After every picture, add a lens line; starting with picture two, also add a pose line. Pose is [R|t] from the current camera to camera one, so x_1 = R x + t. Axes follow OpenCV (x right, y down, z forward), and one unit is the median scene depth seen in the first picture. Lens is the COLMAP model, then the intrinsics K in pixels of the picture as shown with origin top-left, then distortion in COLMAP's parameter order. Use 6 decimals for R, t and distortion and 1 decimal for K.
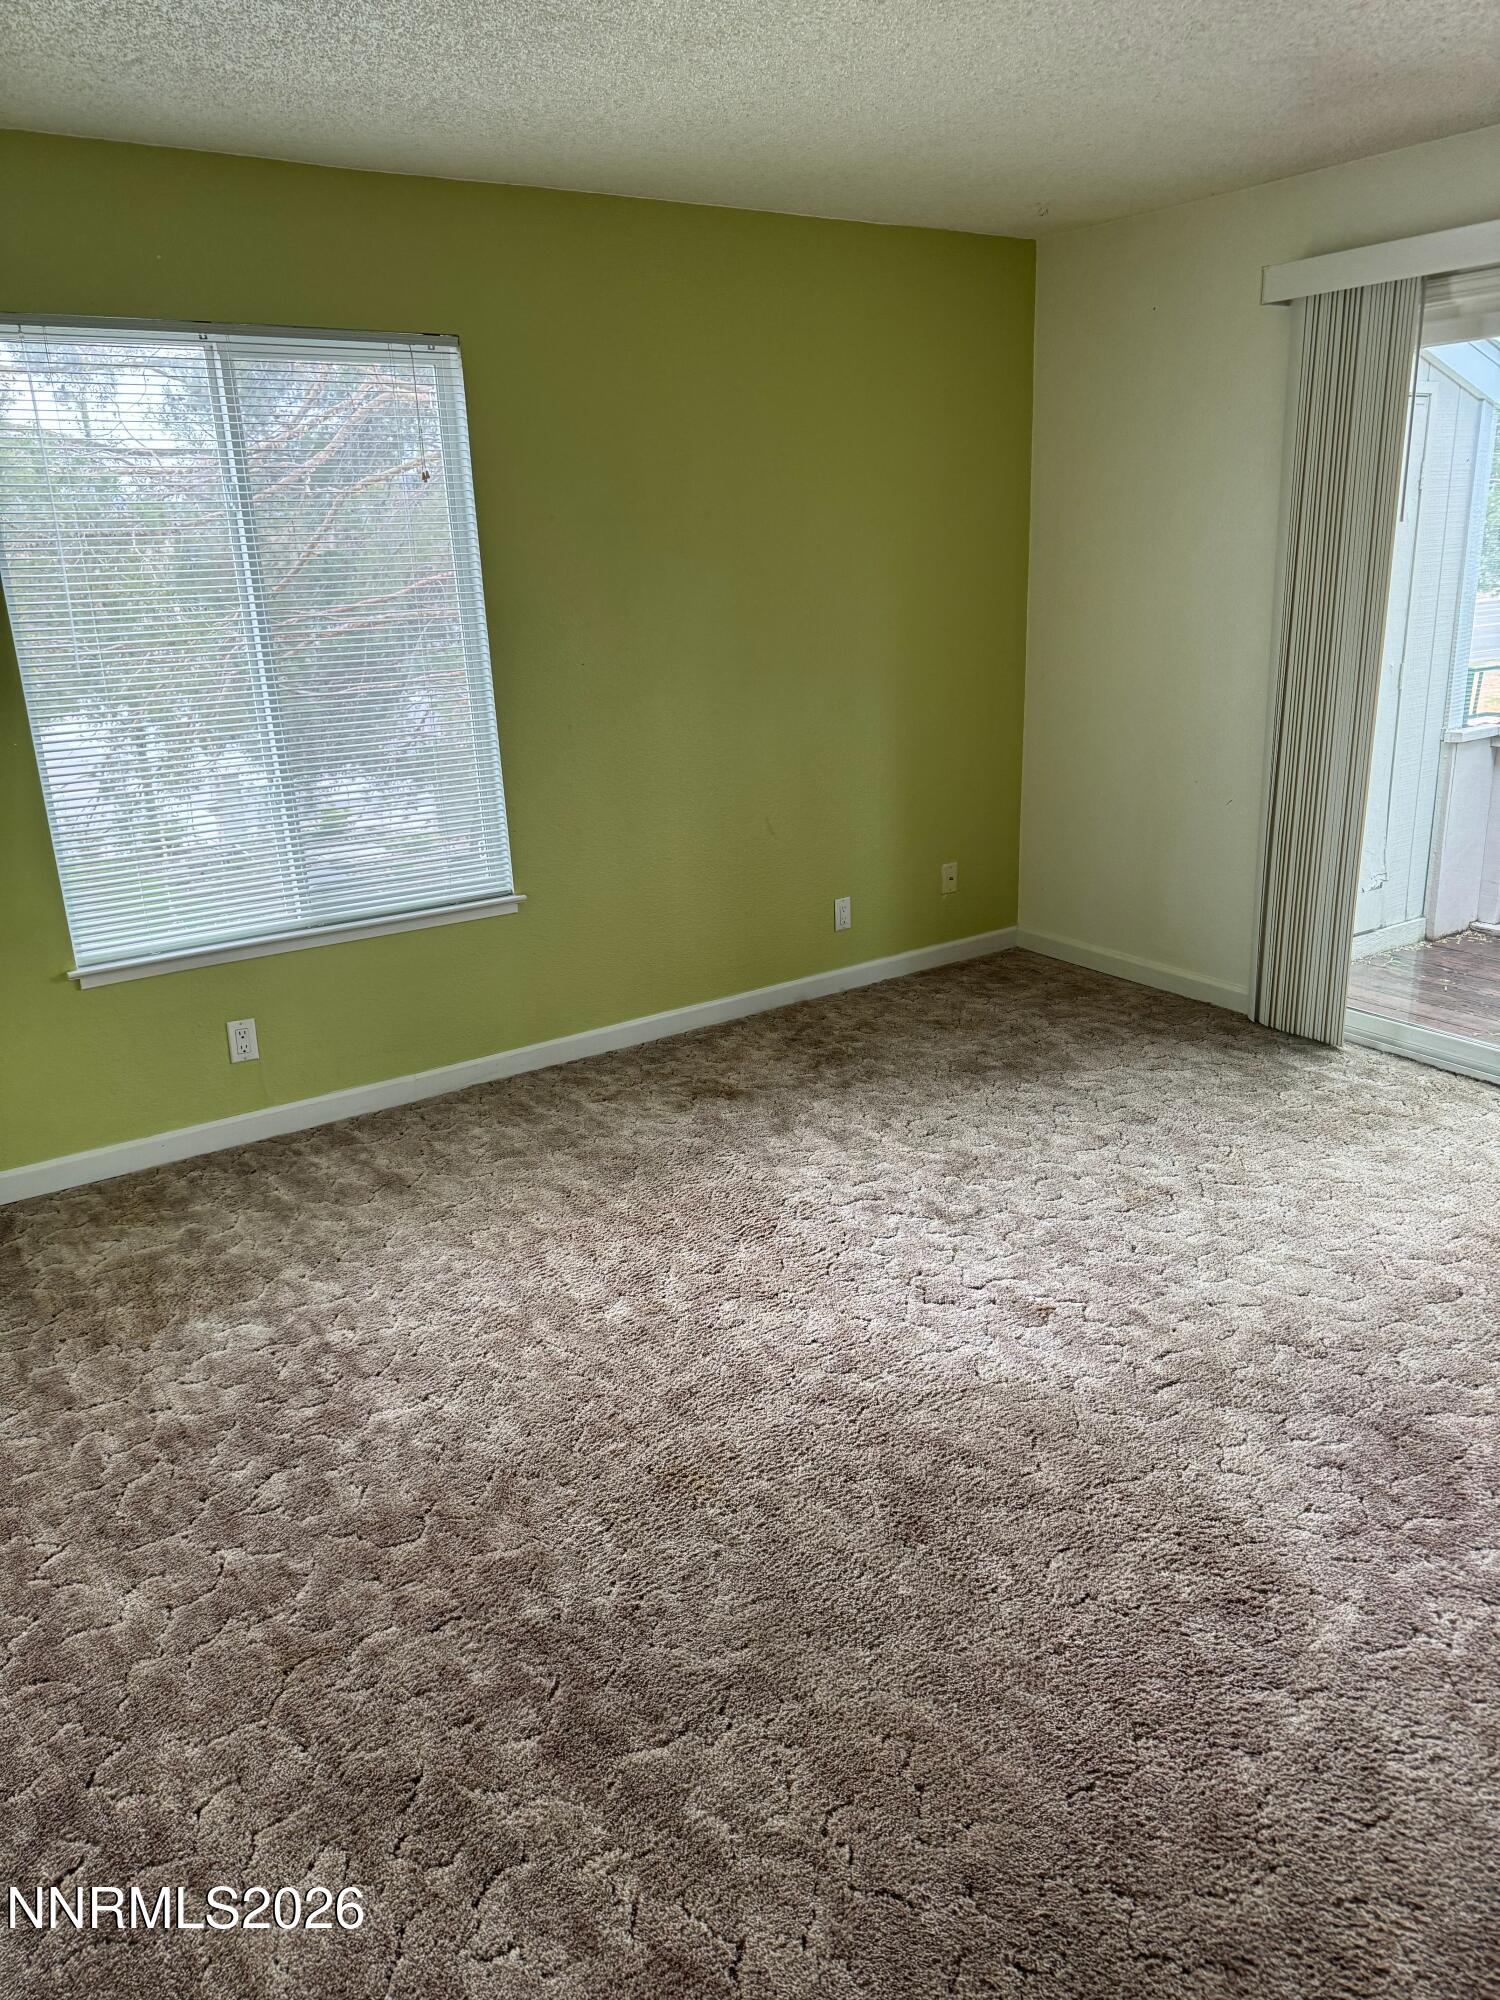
lens RADIAL K [[1402.3, 0, 742.1], [0, 1402.3, 978.7], [0, 0, 1]] dist [0.057837, -0.060463]
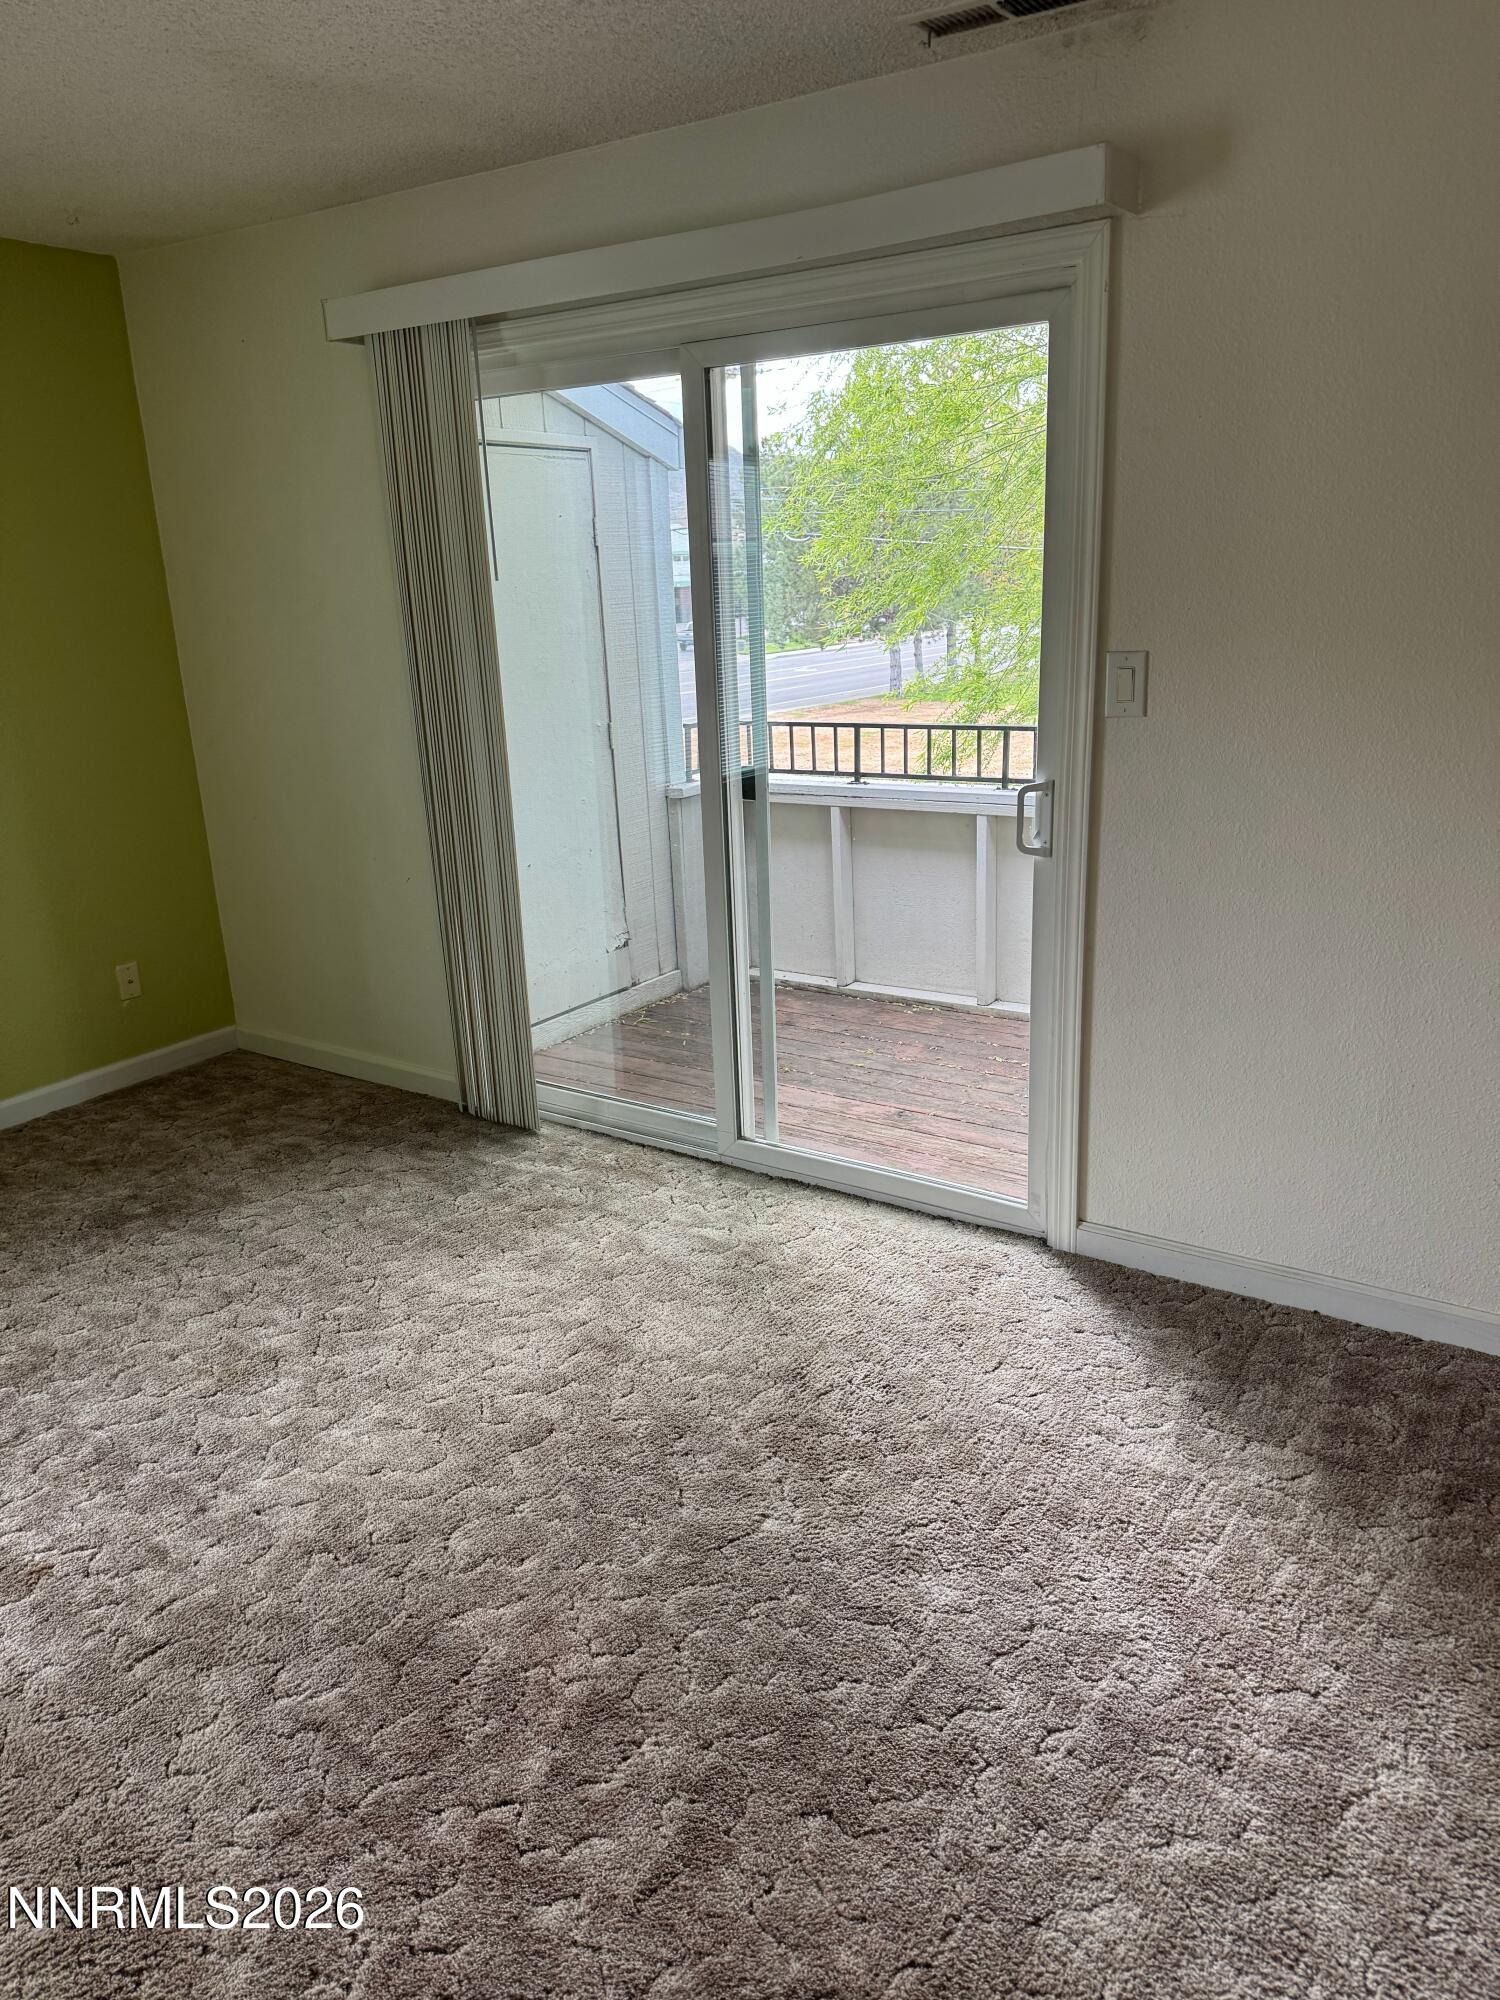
lens RADIAL K [[1402.3, 0, 771.3], [0, 1402.3, 970.6], [0, 0, 1]] dist [0.057837, -0.060463]
pose [[0.923291, -0.102078, 0.370288, 0.248114], [0.115549, 0.993199, -0.014318, -0.028223], [-0.366308, 0.056006, 0.928807, 0.075872]]
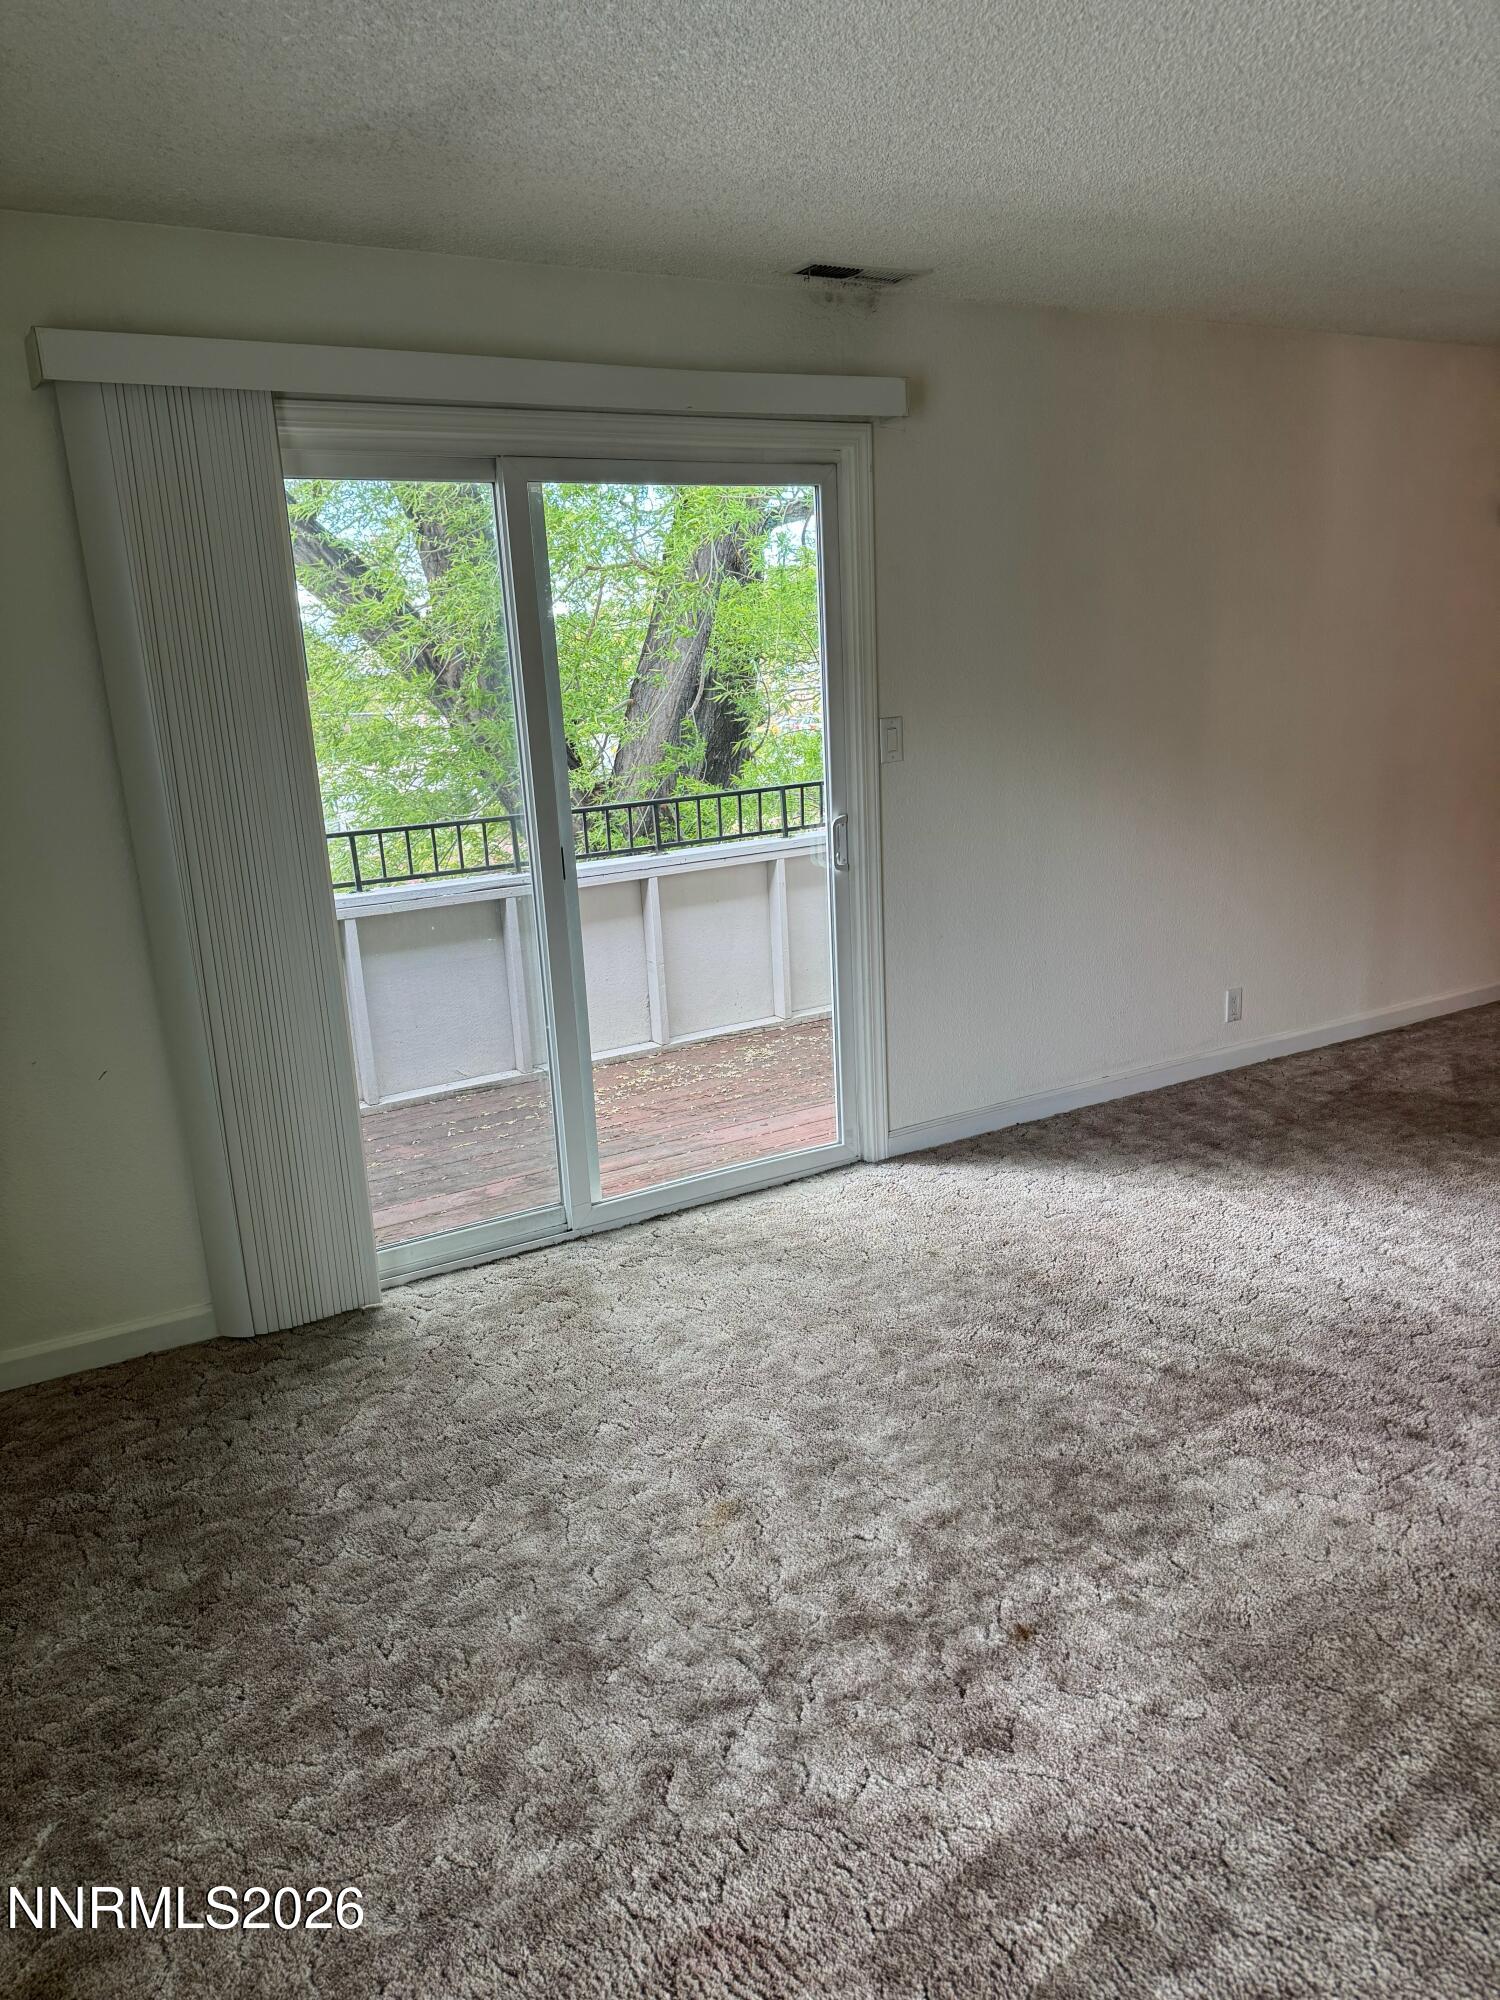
lens RADIAL K [[1402.3, 0, 761.9], [0, 1402.3, 999.5], [0, 0, 1]] dist [0.057837, -0.060463]
pose [[0.065430, -0.211042, 0.975285, -0.356379], [0.334375, 0.925509, 0.177839, -0.201739], [-0.940166, 0.314475, 0.131123, 0.680731]]
